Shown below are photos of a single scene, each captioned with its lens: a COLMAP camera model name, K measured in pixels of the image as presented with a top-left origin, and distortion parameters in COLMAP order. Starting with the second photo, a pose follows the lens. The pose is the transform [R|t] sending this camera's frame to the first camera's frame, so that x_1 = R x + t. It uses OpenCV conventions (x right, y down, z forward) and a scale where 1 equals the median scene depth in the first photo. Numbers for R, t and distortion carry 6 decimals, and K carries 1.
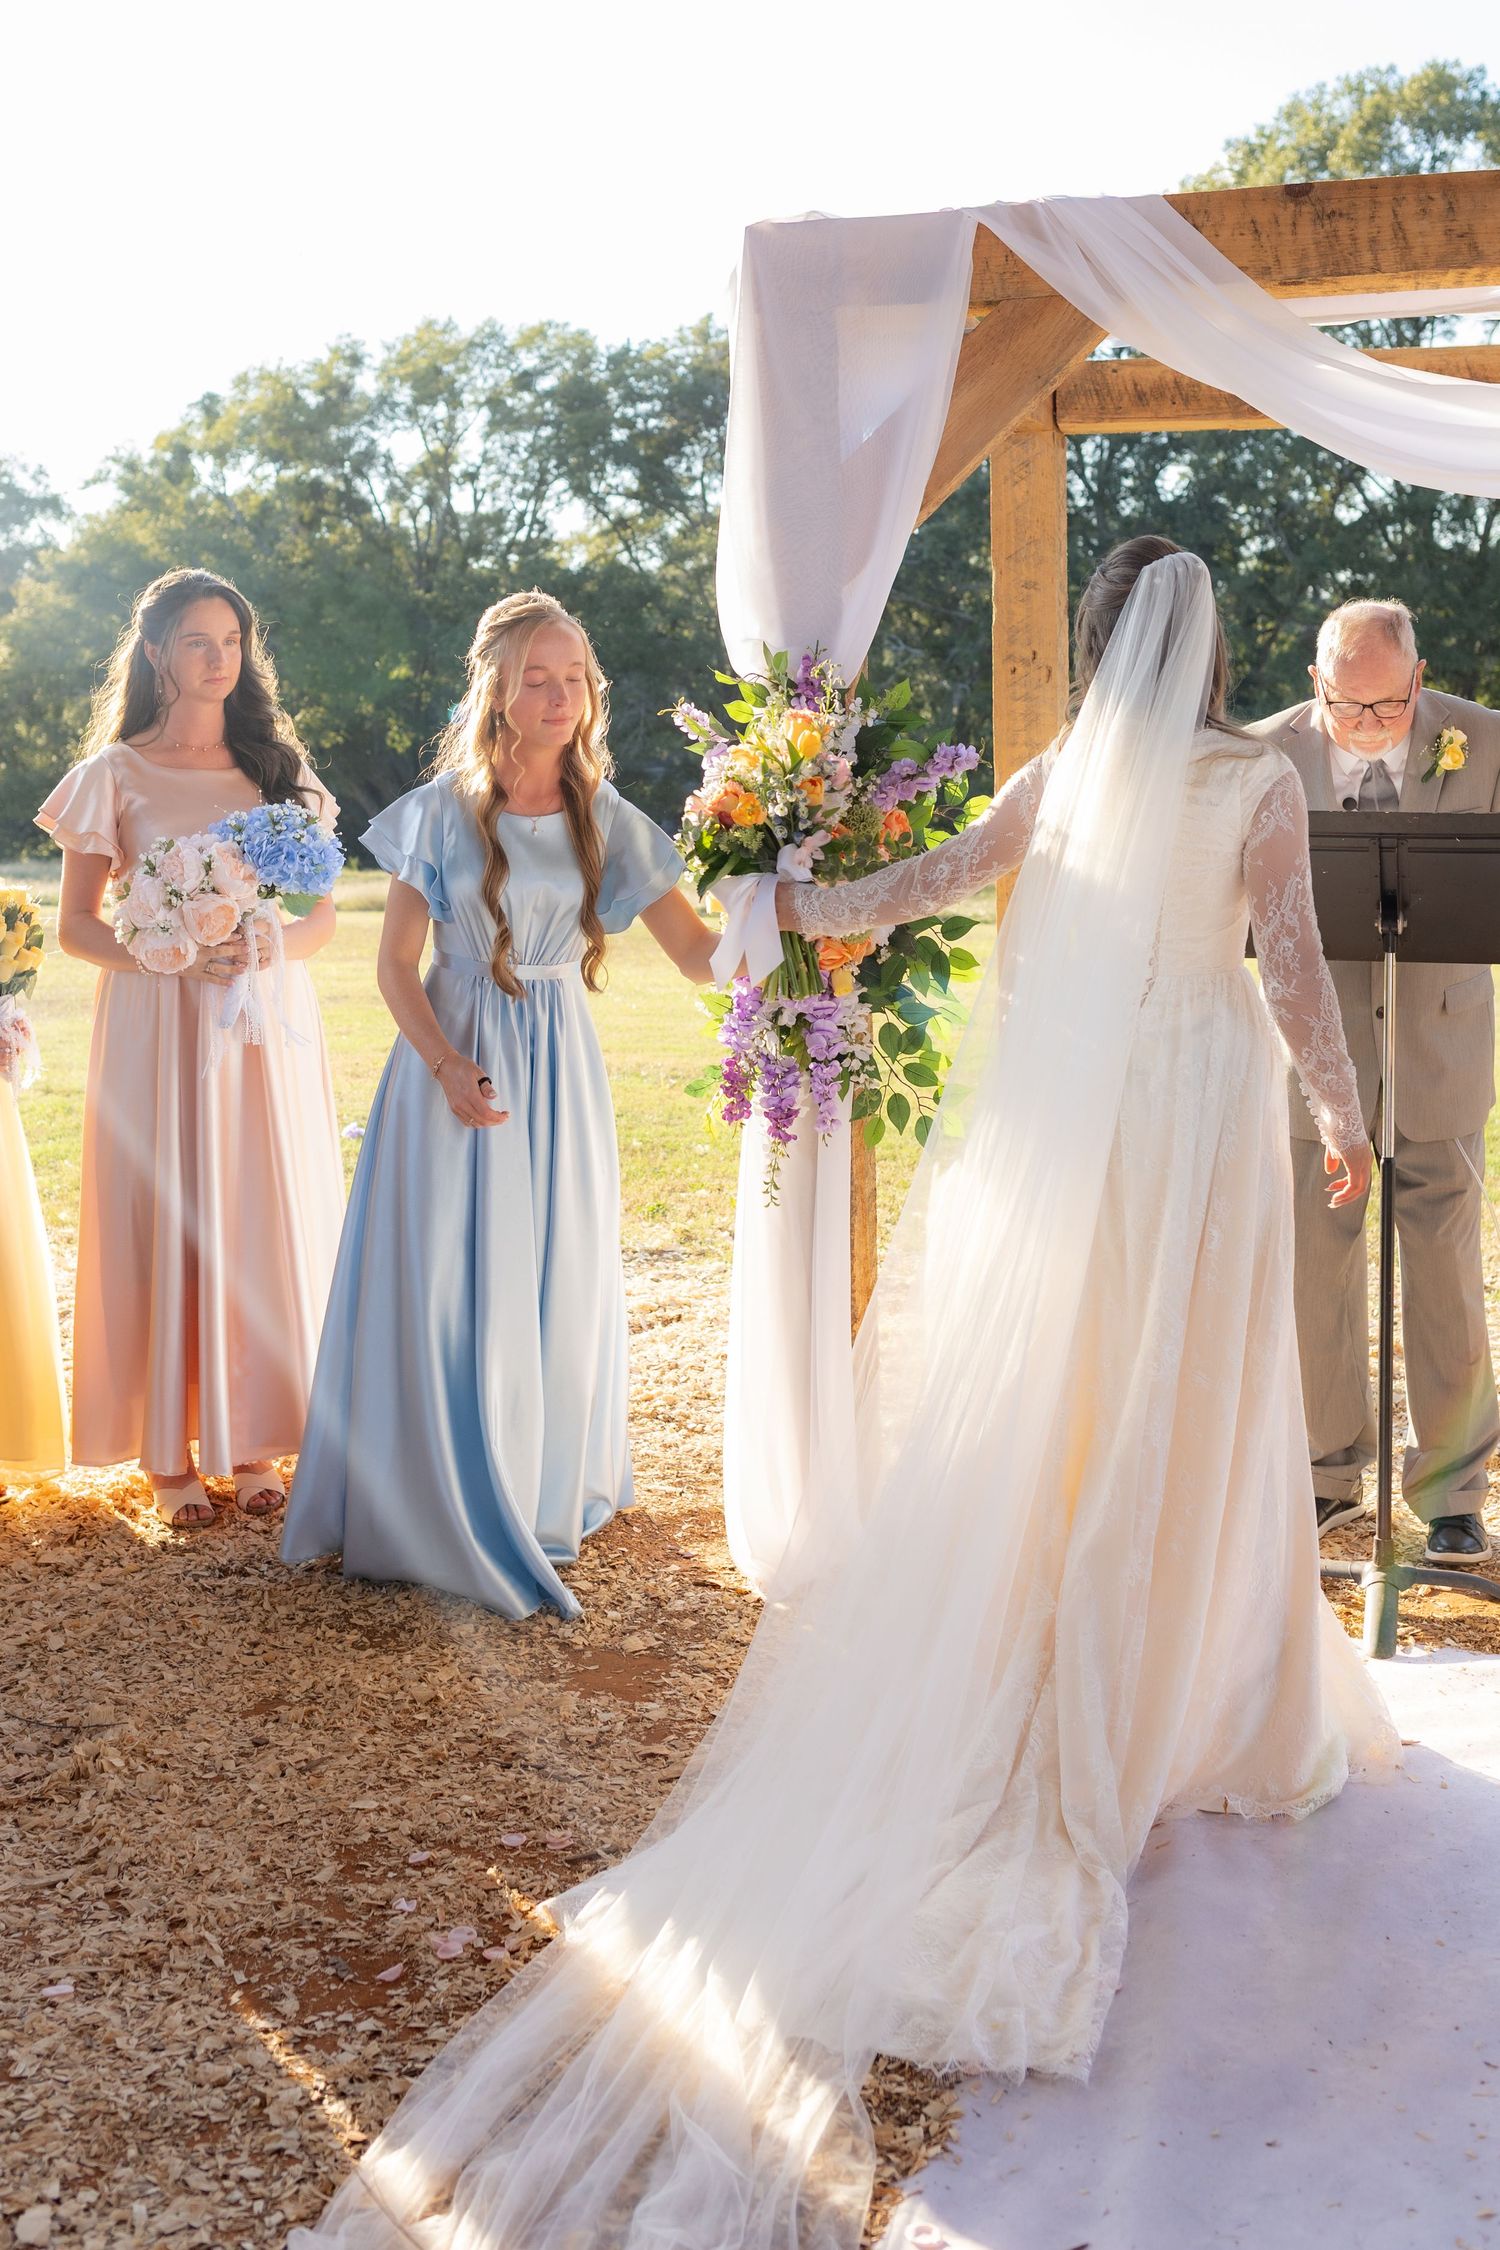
lens RADIAL K [[2450.1, 0, 746.2], [0, 2450.1, 868.2], [0, 0, 1]] dist [-0.001114, -0.009461]
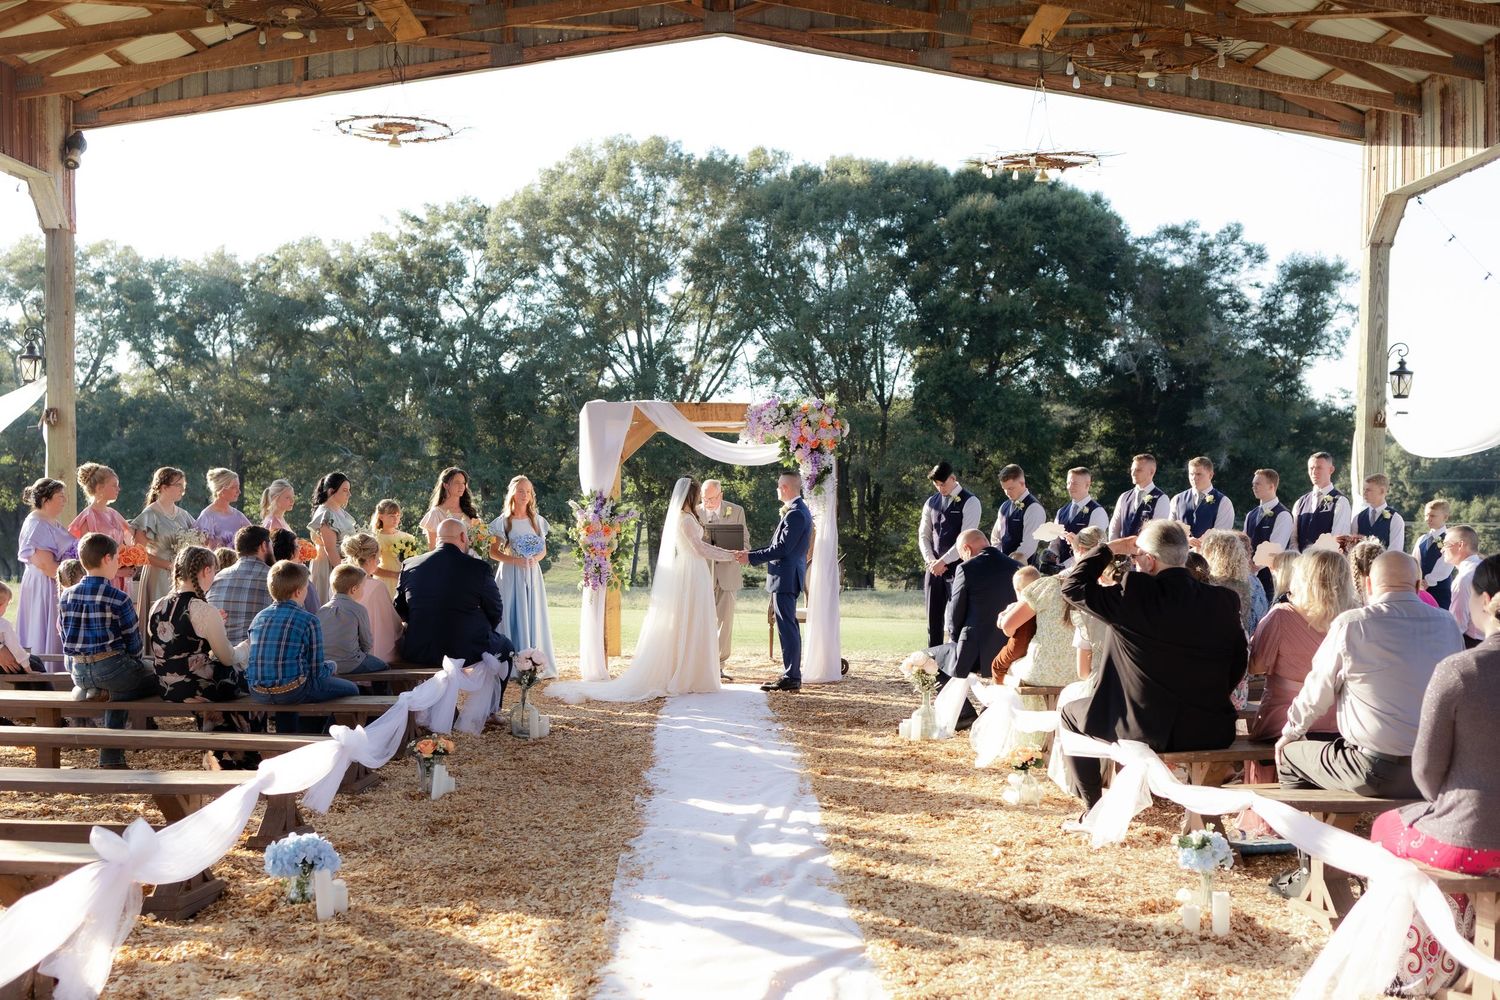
lens RADIAL K [[1472.4, 0, 750.0], [0, 1472.4, 500.0], [0, 0, 1]] dist [0.016344, -0.009213]
pose [[0.942609, 0.018303, 0.333398, -0.658127], [0.001855, 0.998194, -0.060043, 0.105556], [-0.333895, 0.057215, 0.940872, -1.825433]]
